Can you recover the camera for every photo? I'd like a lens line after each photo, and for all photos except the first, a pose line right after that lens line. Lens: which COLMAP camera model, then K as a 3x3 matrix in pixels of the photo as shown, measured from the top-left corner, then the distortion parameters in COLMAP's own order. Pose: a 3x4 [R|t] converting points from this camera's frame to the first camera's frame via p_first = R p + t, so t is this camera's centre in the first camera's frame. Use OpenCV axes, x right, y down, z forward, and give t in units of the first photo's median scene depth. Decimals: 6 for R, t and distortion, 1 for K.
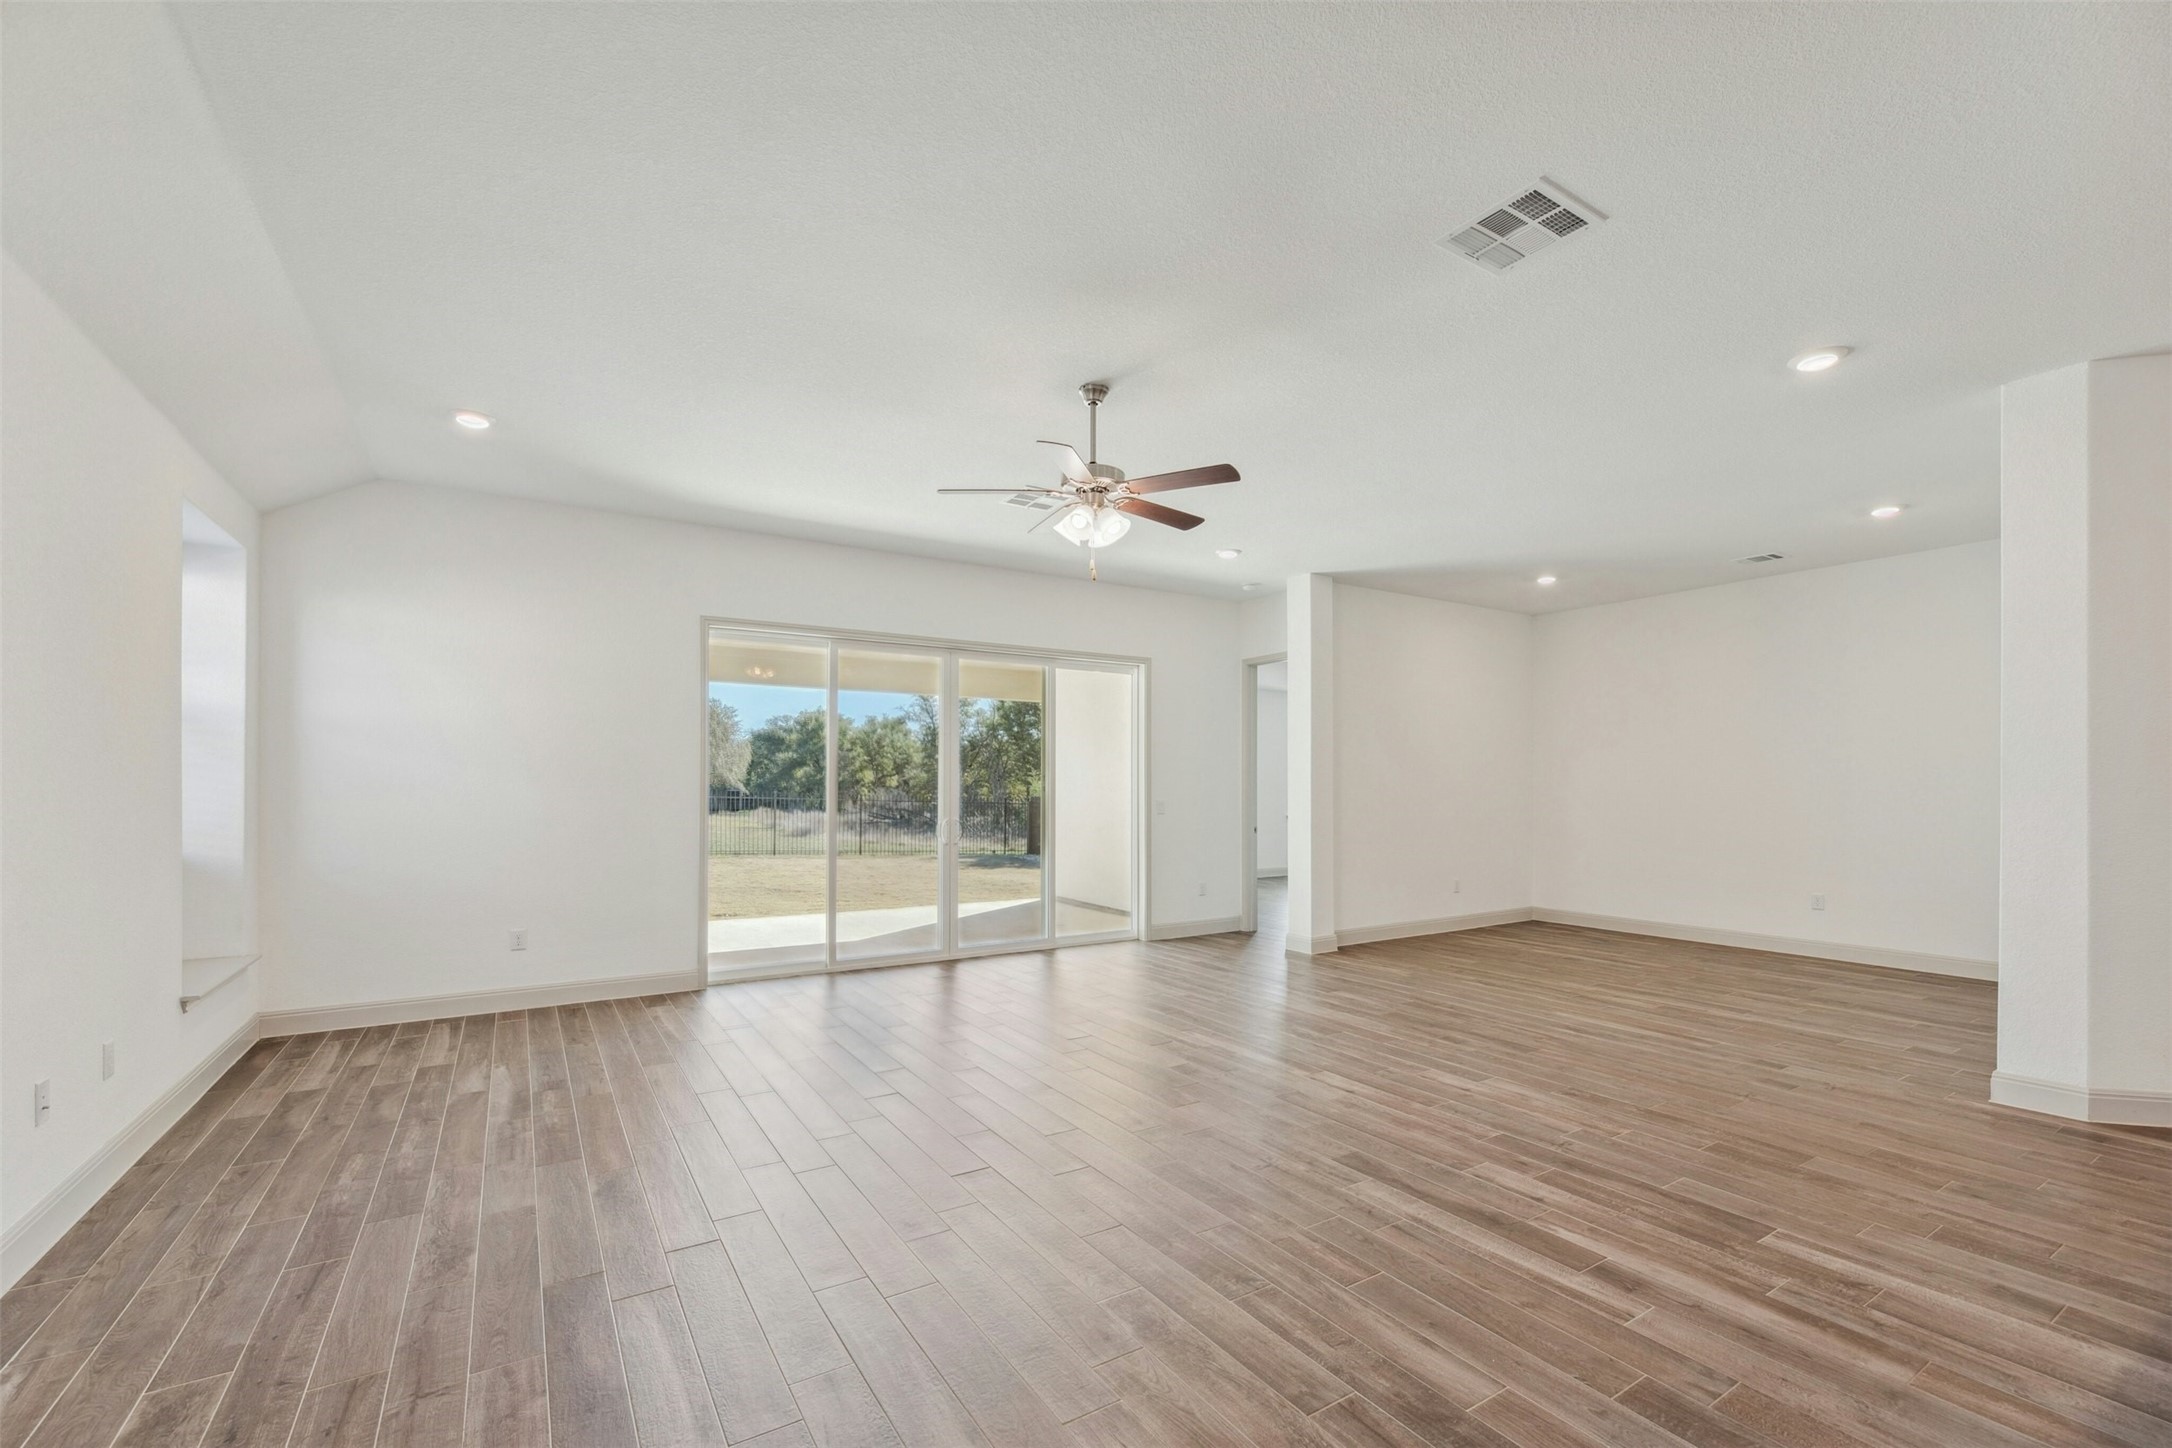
lens RADIAL K [[893.0, 0, 1104.2], [0, 893.0, 781.3], [0, 0, 1]] dist [-0.001924, 0.000875]
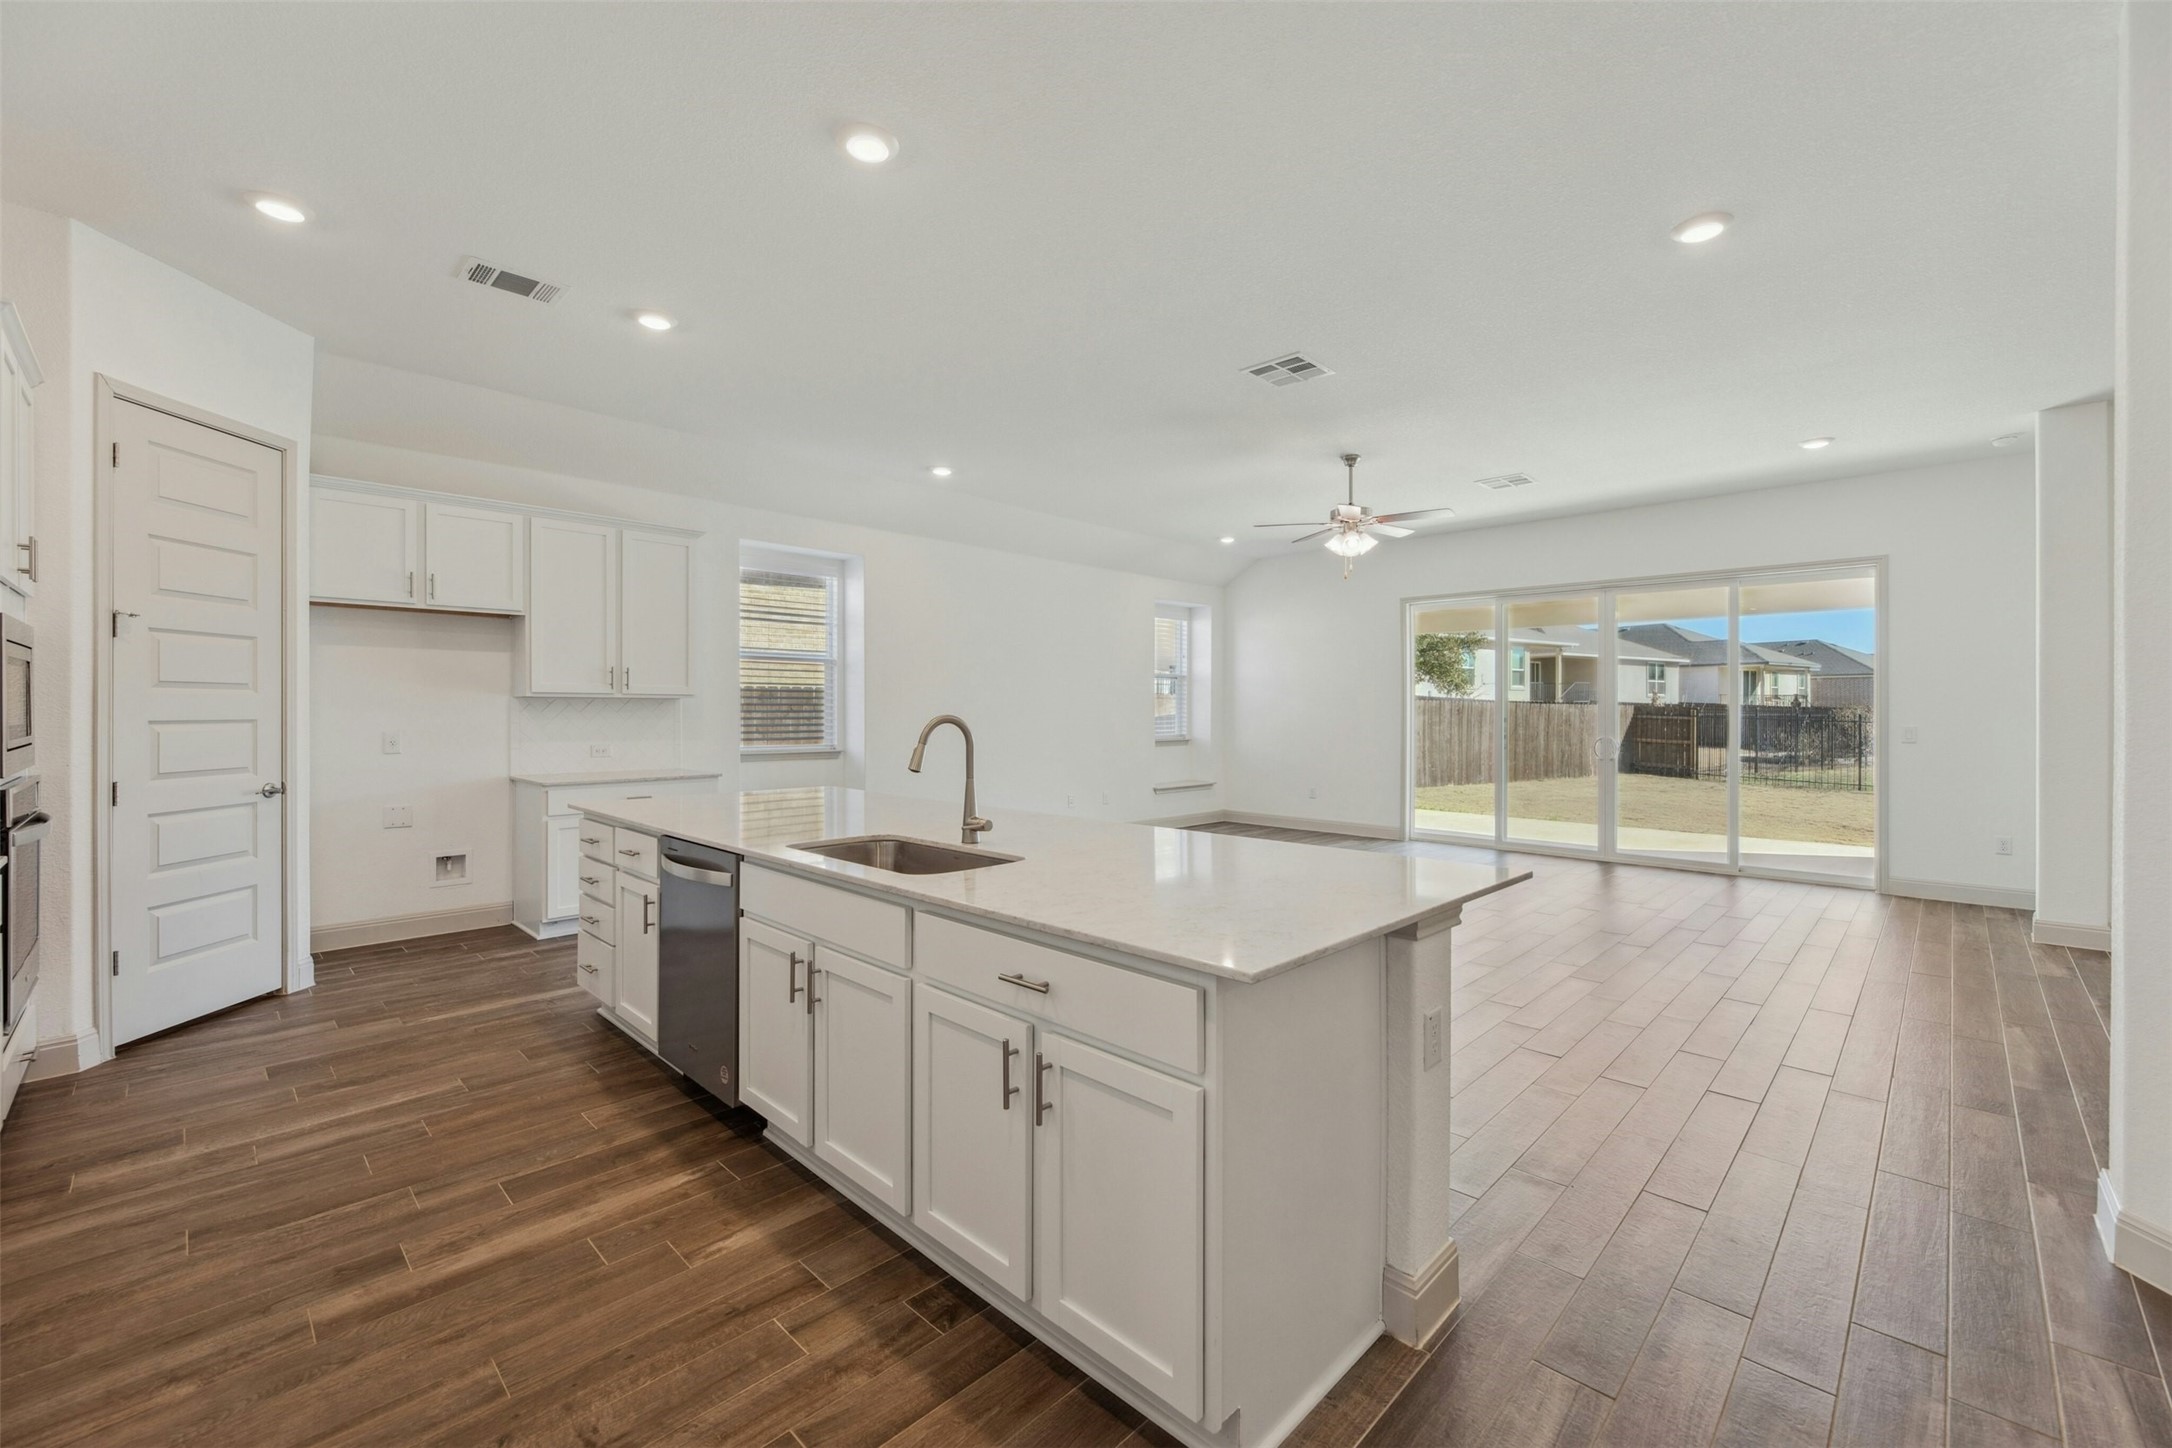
lens RADIAL K [[893.0, 0, 1094.4], [0, 893.0, 712.9], [0, 0, 1]] dist [-0.001924, 0.000875]
pose [[0.221551, 0.003040, -0.975144, 1.991626], [0.000509, 0.999995, 0.003233, 0.014256], [0.975149, -0.001212, 0.221548, 0.279442]]
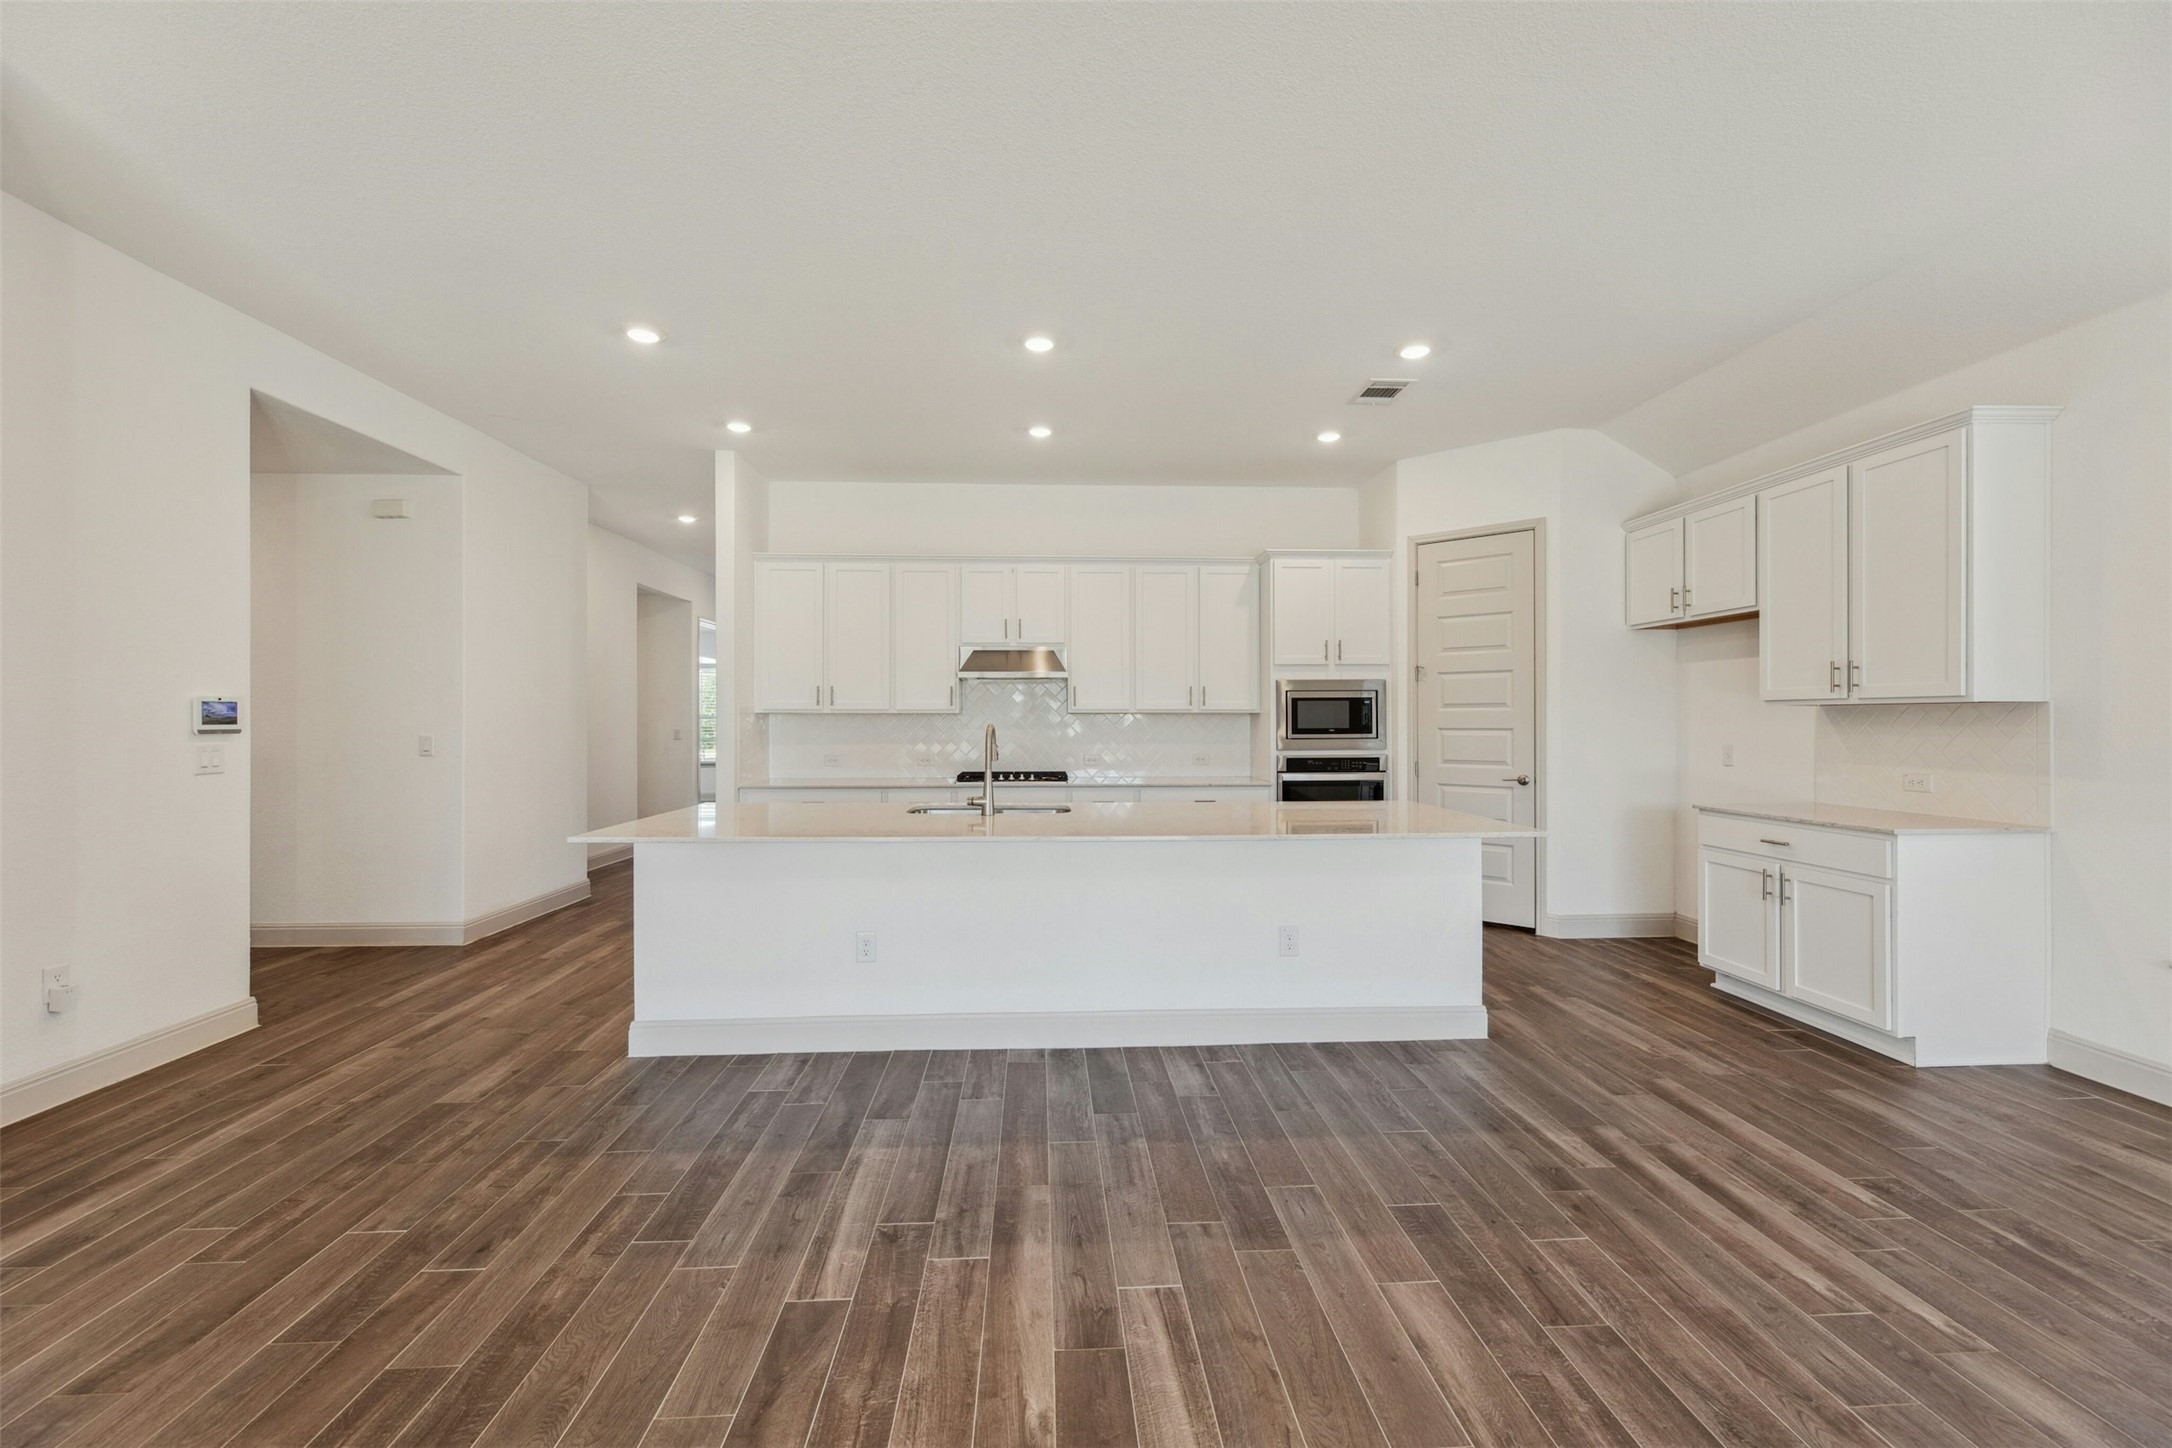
lens RADIAL K [[893.0, 0, 1095.6], [0, 893.0, 721.4], [0, 0, 1]] dist [-0.001924, 0.000875]
pose [[-0.867197, -0.002794, 0.497958, 0.157211], [-0.002580, 0.999996, 0.001116, 0.014088], [-0.497959, -0.000317, -0.867201, 1.482918]]
